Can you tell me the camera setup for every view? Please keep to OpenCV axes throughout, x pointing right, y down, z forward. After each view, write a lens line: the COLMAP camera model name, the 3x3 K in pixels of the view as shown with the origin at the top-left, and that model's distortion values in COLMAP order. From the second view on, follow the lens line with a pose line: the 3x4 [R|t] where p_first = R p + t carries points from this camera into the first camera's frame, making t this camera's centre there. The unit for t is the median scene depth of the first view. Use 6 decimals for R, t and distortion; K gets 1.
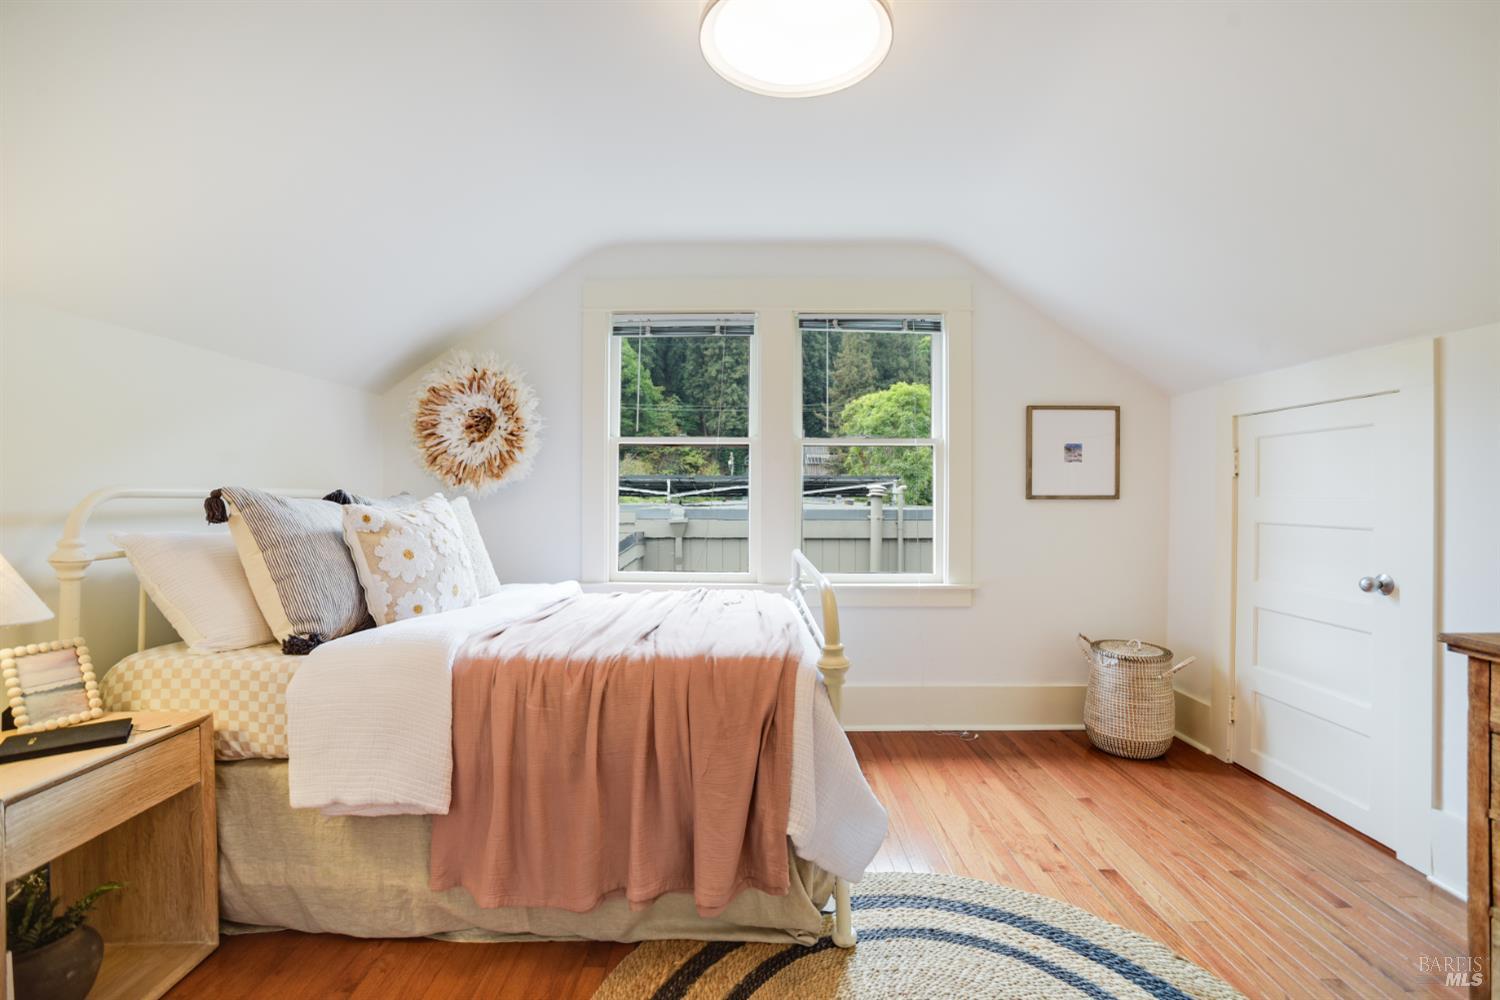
lens RADIAL K [[690.6, 0, 739.6], [0, 690.6, 495.3], [0, 0, 1]] dist [-0.055184, 0.017648]
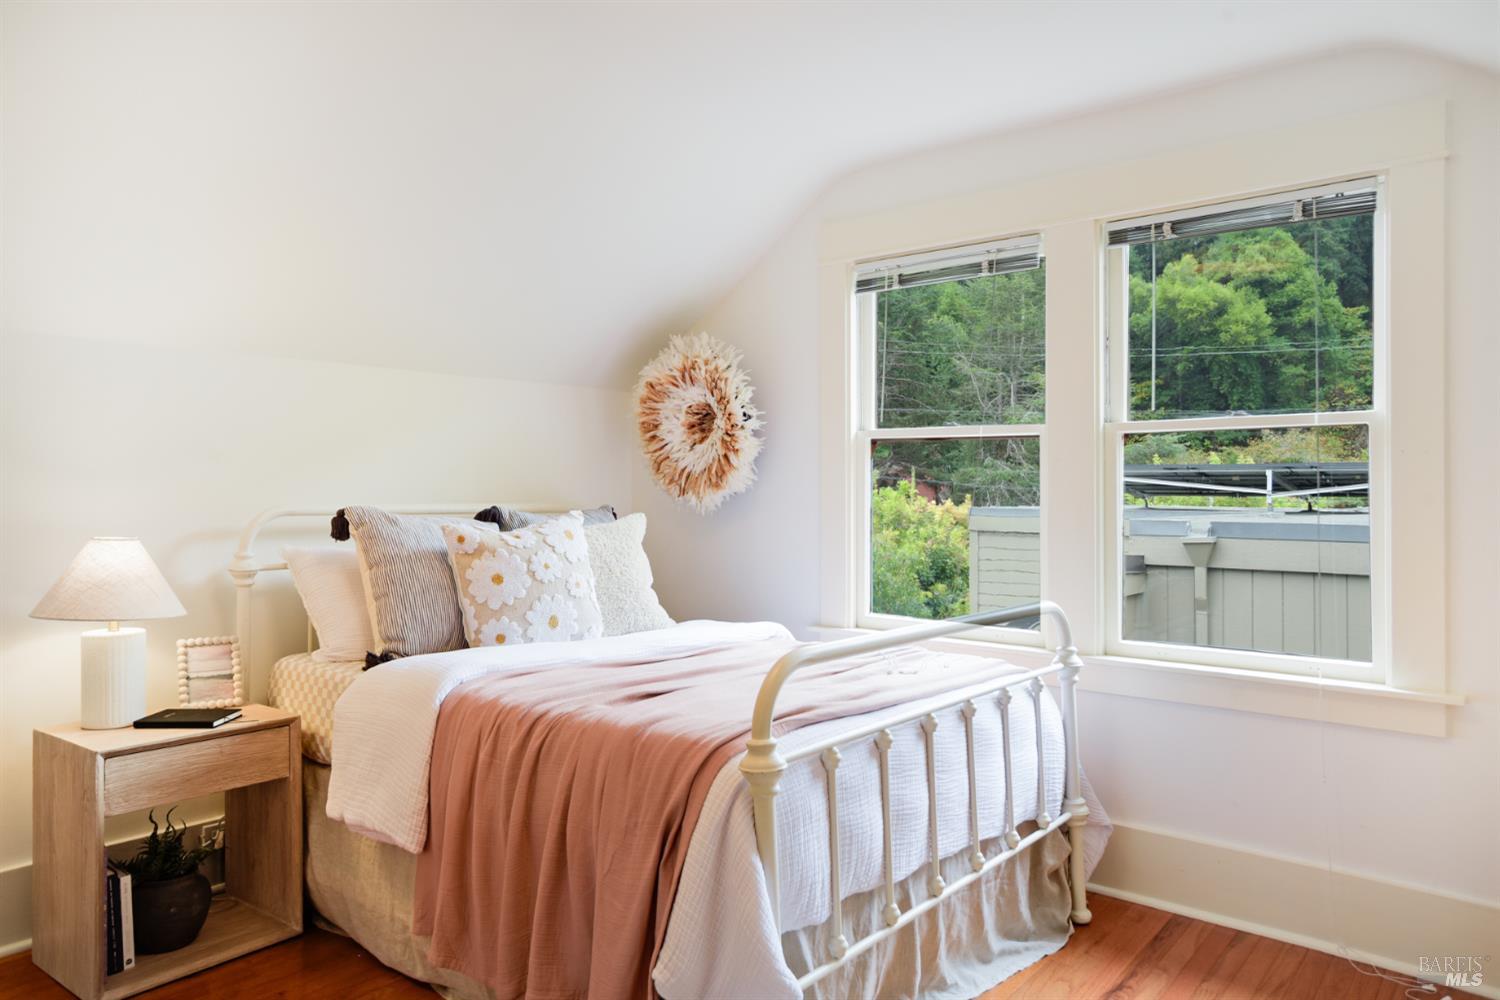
lens RADIAL K [[1001.4, 0, 742.7], [0, 1001.4, 484.8], [0, 0, 1]] dist [-0.026076, 0.040824]
pose [[0.777663, -0.001801, -0.628679, 0.481006], [-0.001152, 0.999990, -0.004290, -0.027633], [0.628680, 0.004060, 0.777653, 0.110957]]
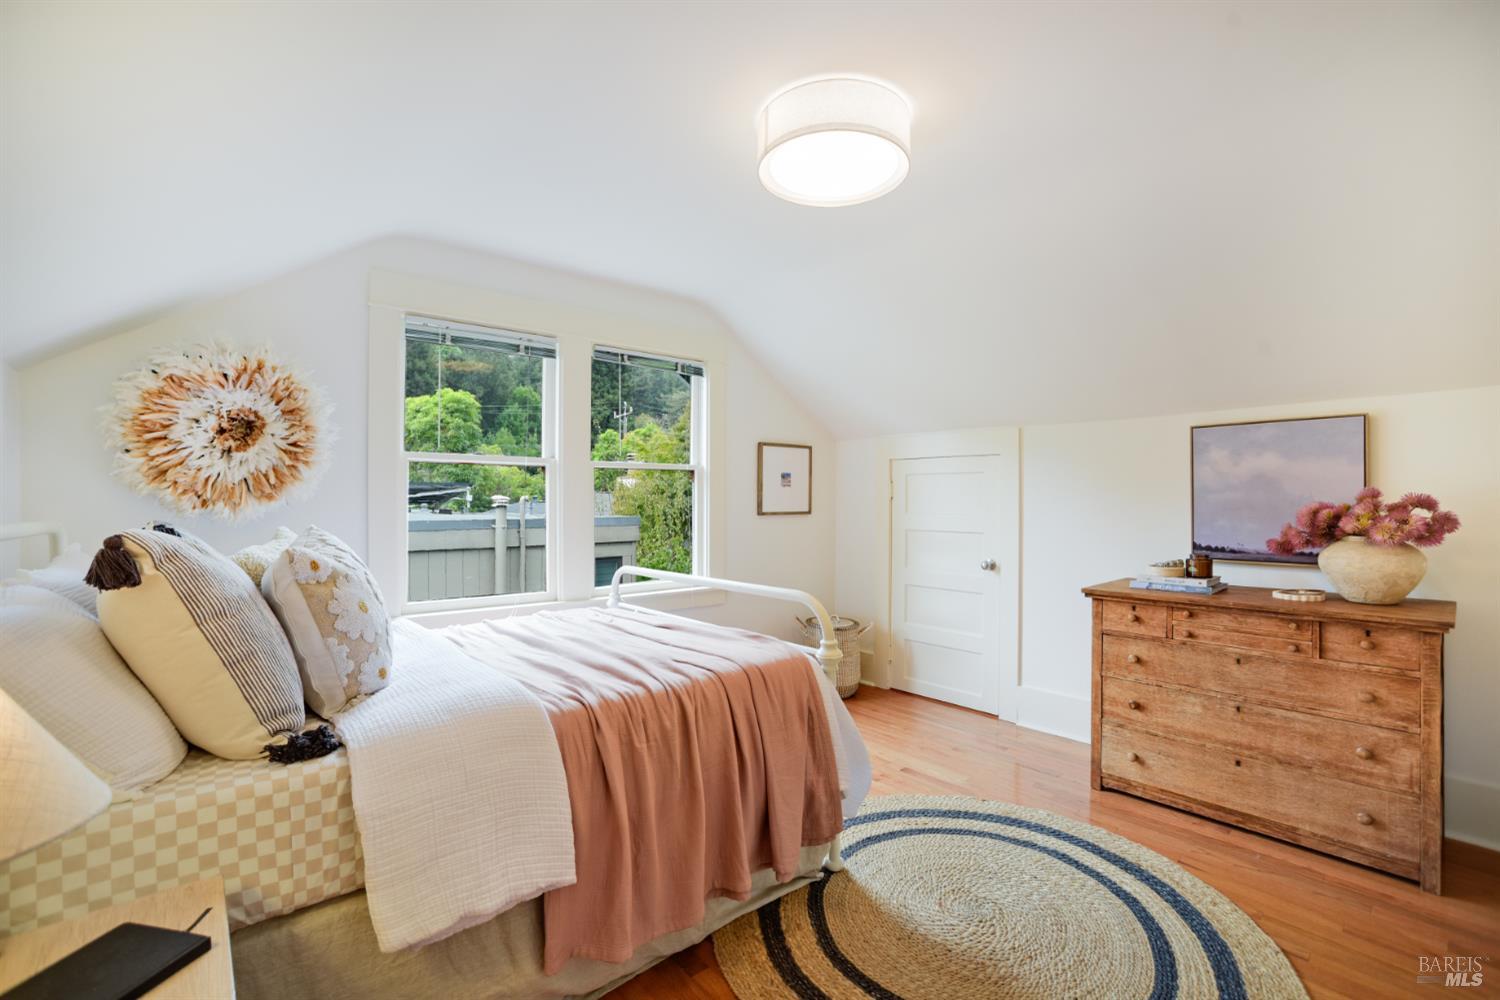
lens RADIAL K [[650.9, 0, 740.2], [0, 650.9, 497.0], [0, 0, 1]] dist [-0.030140, 0.002828]
pose [[0.757000, 0.001058, 0.653413, -0.487207], [0.000865, 0.999996, -0.002622, -0.029528], [-0.653414, 0.002550, 0.756997, 0.109717]]
